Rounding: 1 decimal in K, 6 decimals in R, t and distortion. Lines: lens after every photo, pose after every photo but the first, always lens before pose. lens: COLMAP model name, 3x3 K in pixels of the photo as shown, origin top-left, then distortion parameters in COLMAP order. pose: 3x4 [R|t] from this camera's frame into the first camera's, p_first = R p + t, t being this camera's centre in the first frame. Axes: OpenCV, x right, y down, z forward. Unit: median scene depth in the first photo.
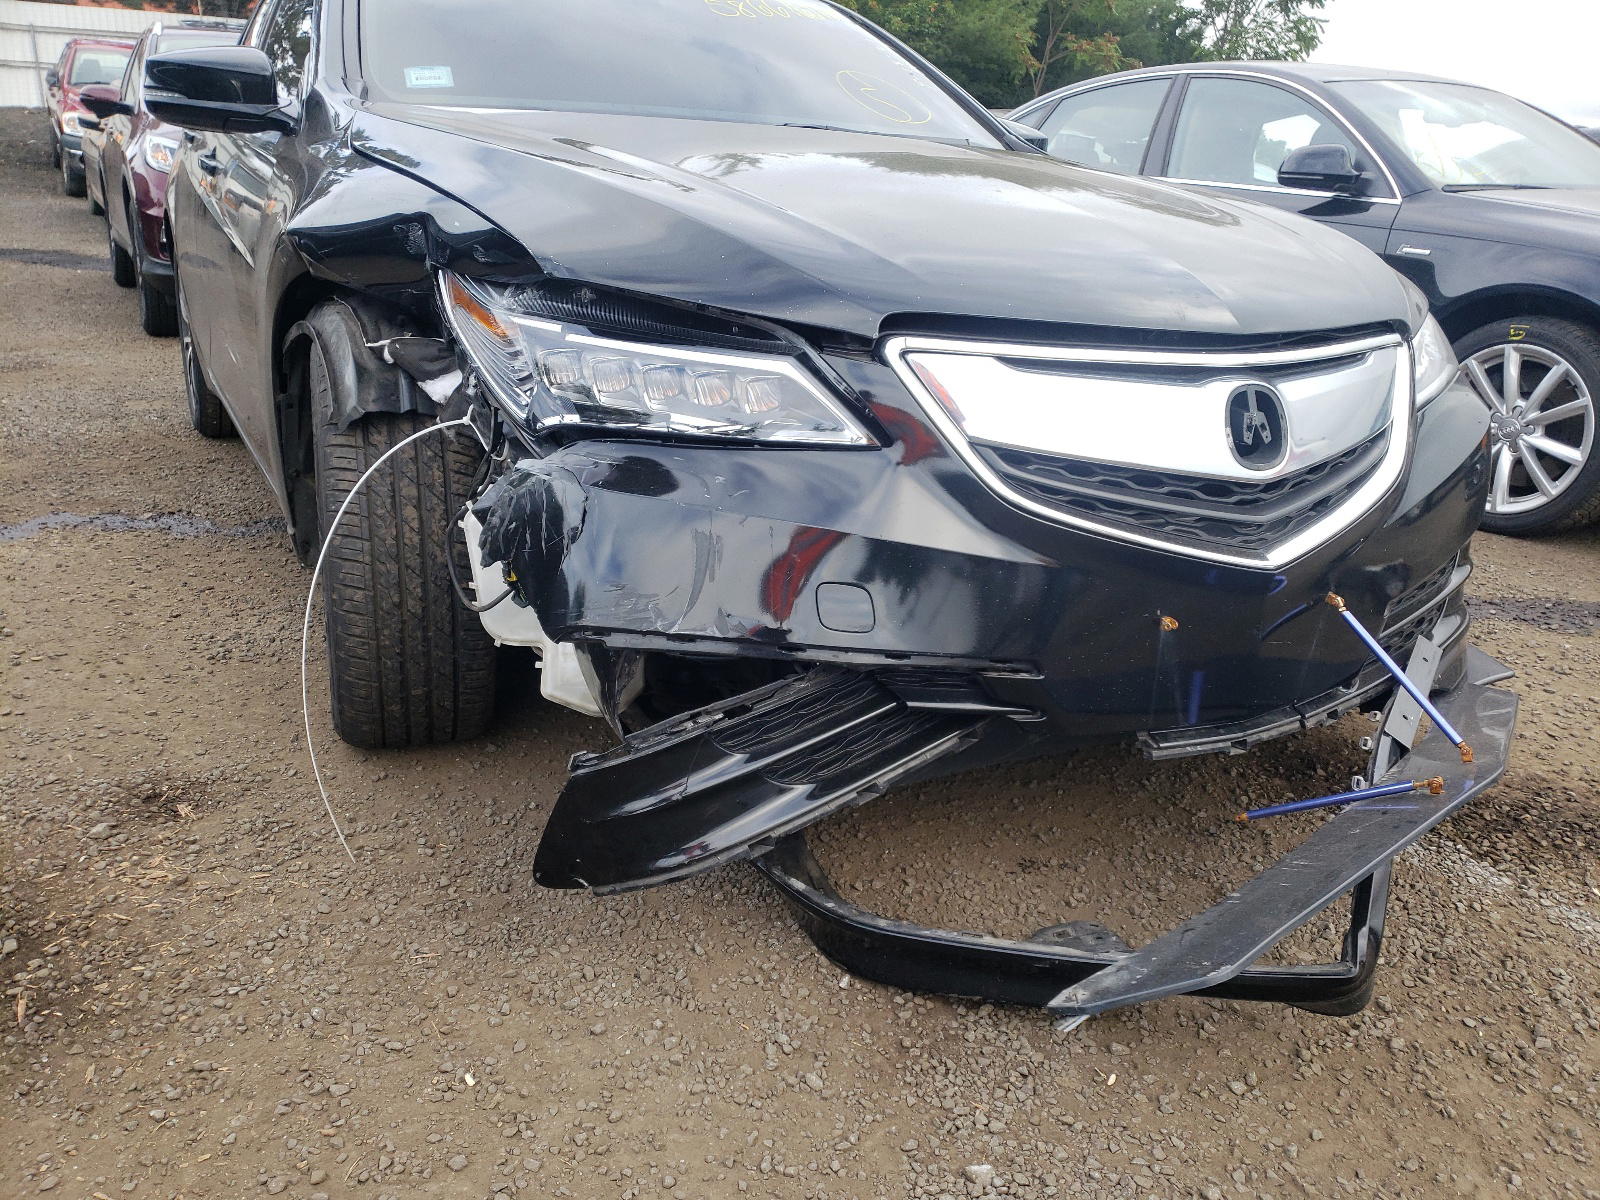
lens RADIAL K [[1299.0, 0, 801.5], [0, 1299.0, 675.5], [0, 0, 1]] dist [-0.001211, 0.054433]
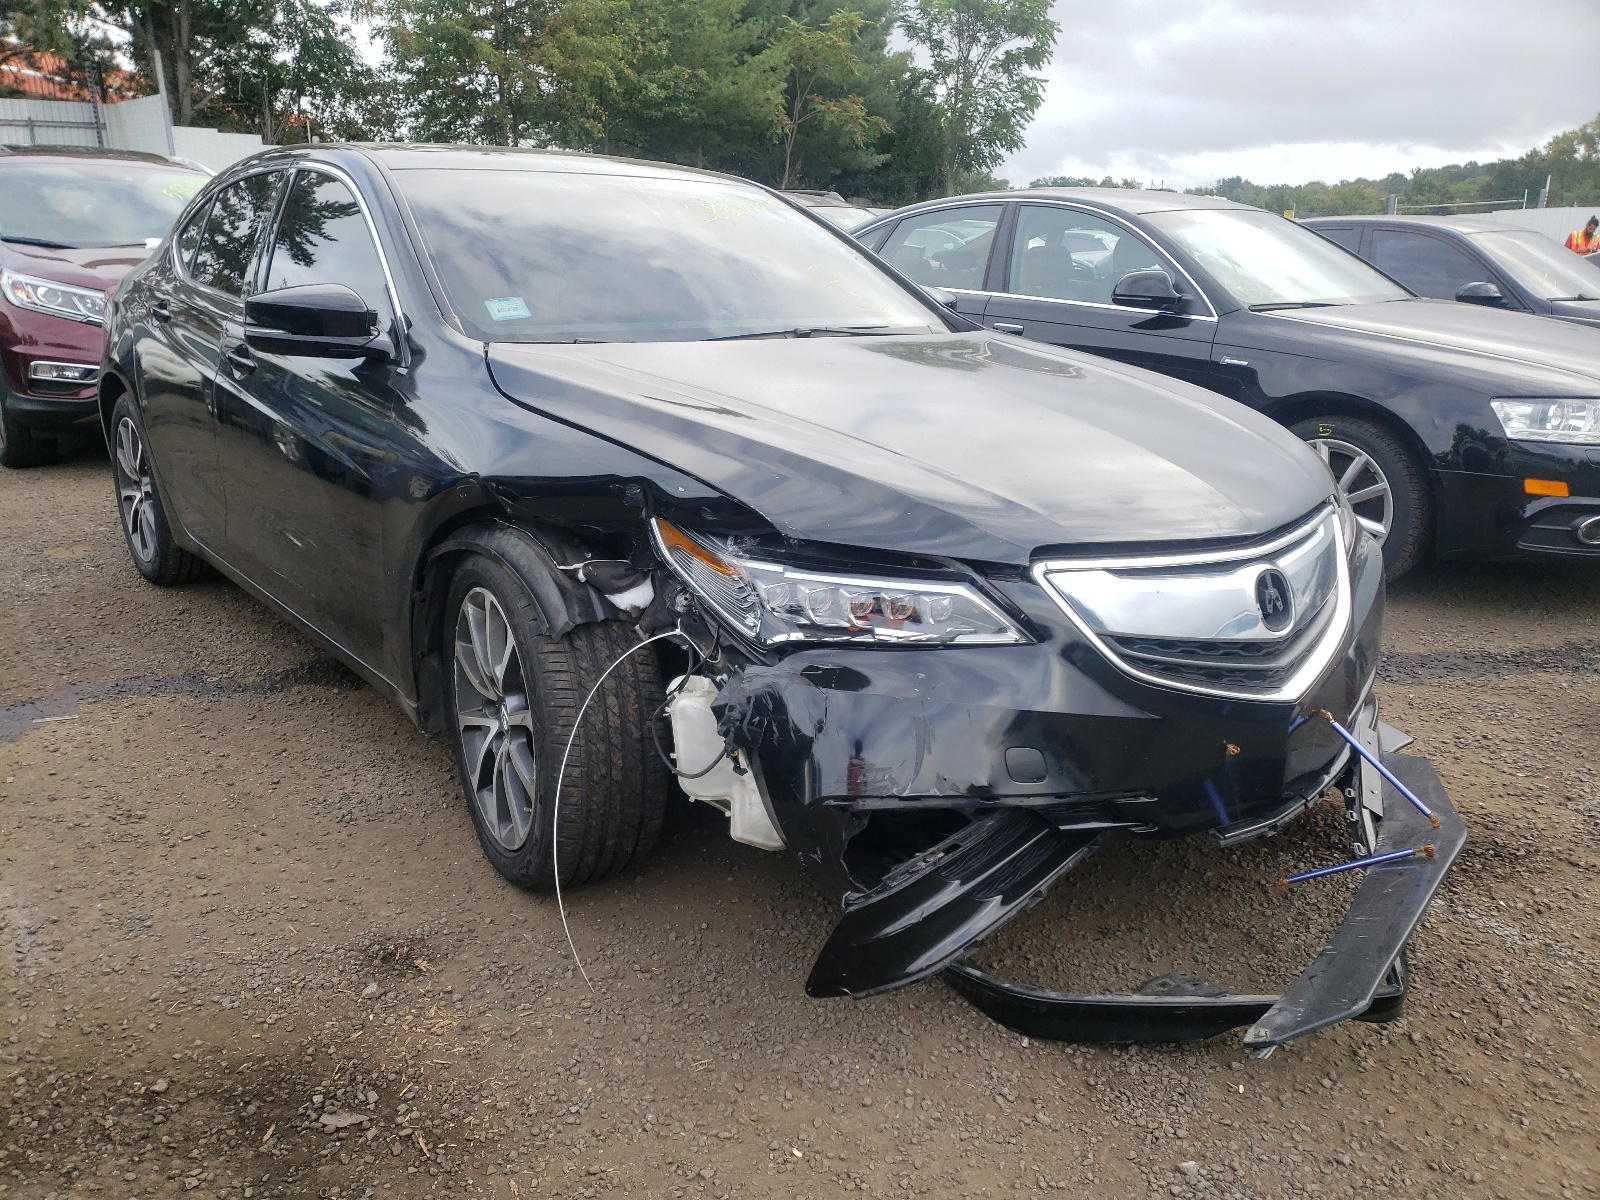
lens RADIAL K [[1299.0, 0, 801.5], [0, 1299.0, 675.5], [0, 0, 1]] dist [-0.001211, 0.054433]
pose [[0.984042, -0.081590, 0.158130, -0.373118], [0.087020, 0.995821, -0.027710, -0.118489], [-0.155208, 0.041028, 0.987029, -0.283671]]
